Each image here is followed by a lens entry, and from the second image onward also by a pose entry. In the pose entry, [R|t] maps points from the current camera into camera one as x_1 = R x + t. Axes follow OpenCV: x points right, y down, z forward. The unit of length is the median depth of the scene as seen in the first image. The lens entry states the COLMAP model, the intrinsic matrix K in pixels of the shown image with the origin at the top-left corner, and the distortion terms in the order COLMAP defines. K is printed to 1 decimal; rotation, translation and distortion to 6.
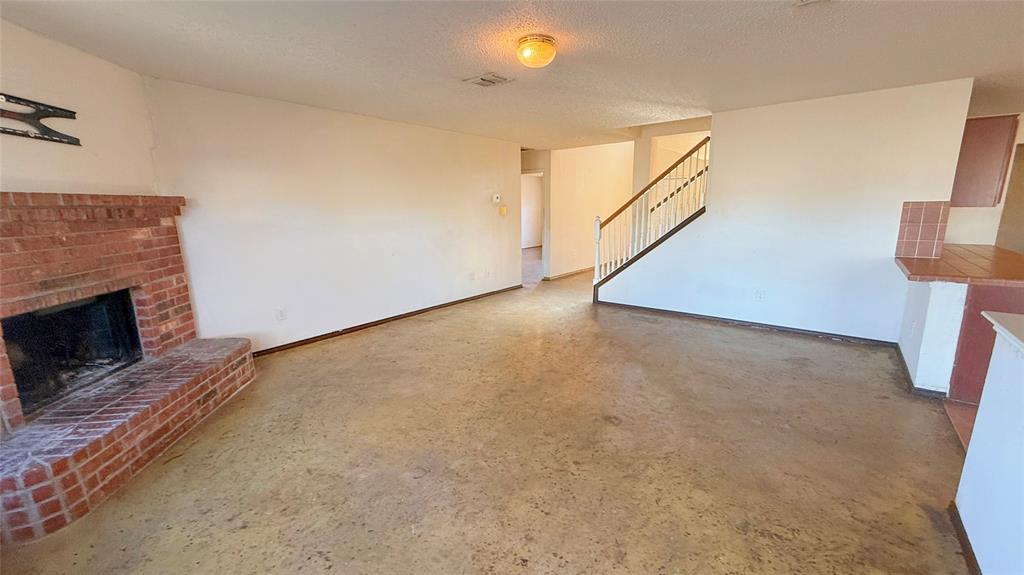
lens RADIAL K [[418.0, 0, 509.1], [0, 418.0, 292.0], [0, 0, 1]] dist [0.002590, 0.000118]
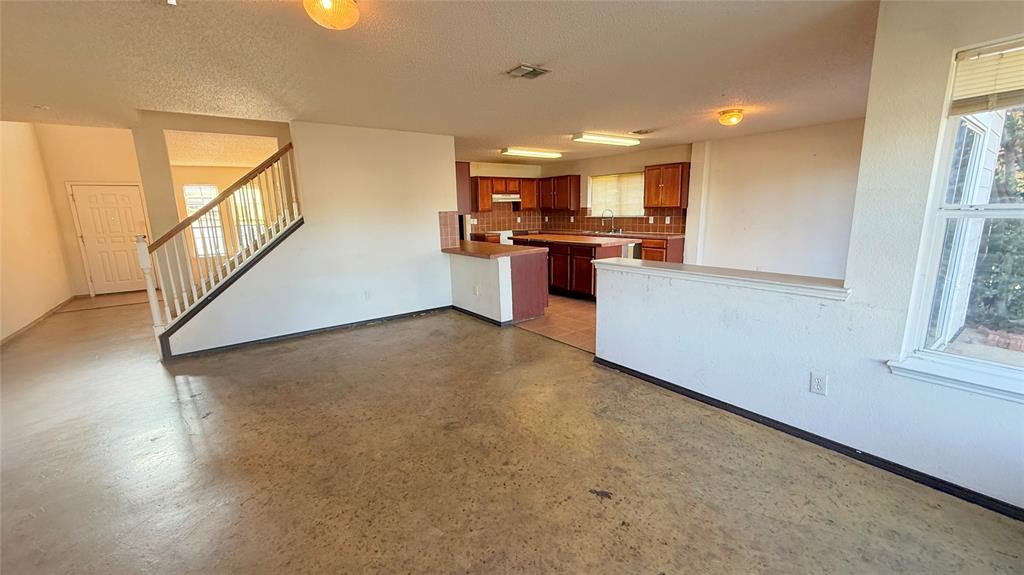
lens RADIAL K [[418.0, 0, 509.1], [0, 418.0, 292.0], [0, 0, 1]] dist [0.002590, 0.000118]
pose [[0.233712, -0.182848, 0.954958, -0.498638], [0.217669, 0.967070, 0.131896, -0.085604], [-0.947628, 0.177039, 0.265816, 0.445729]]
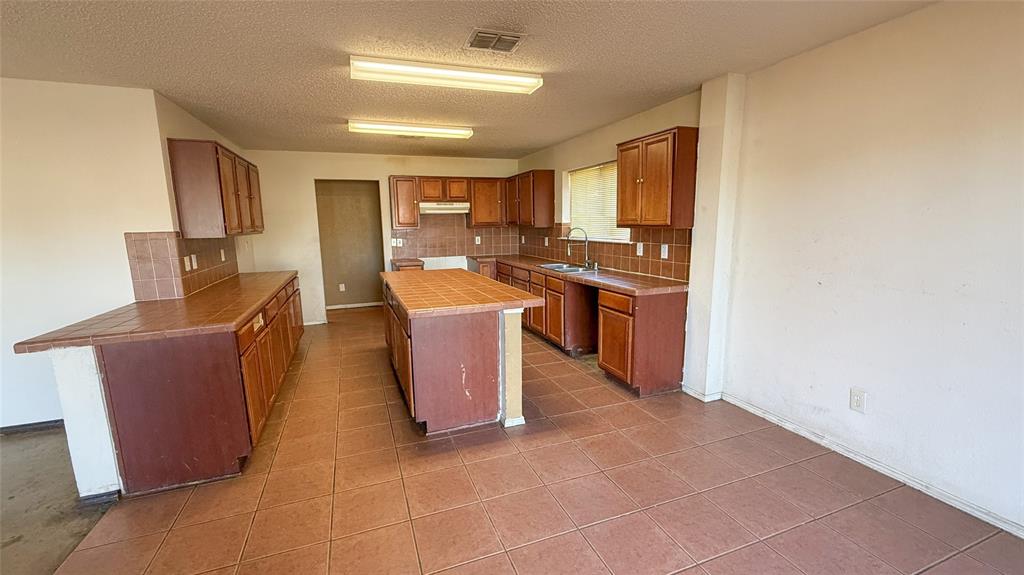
lens RADIAL K [[418.0, 0, 509.1], [0, 418.0, 292.0], [0, 0, 1]] dist [0.002590, 0.000118]
pose [[0.500098, -0.139179, 0.854711, 0.672210], [0.187052, 0.981061, 0.050308, -0.009288], [-0.845526, 0.134716, 0.516660, -0.011205]]
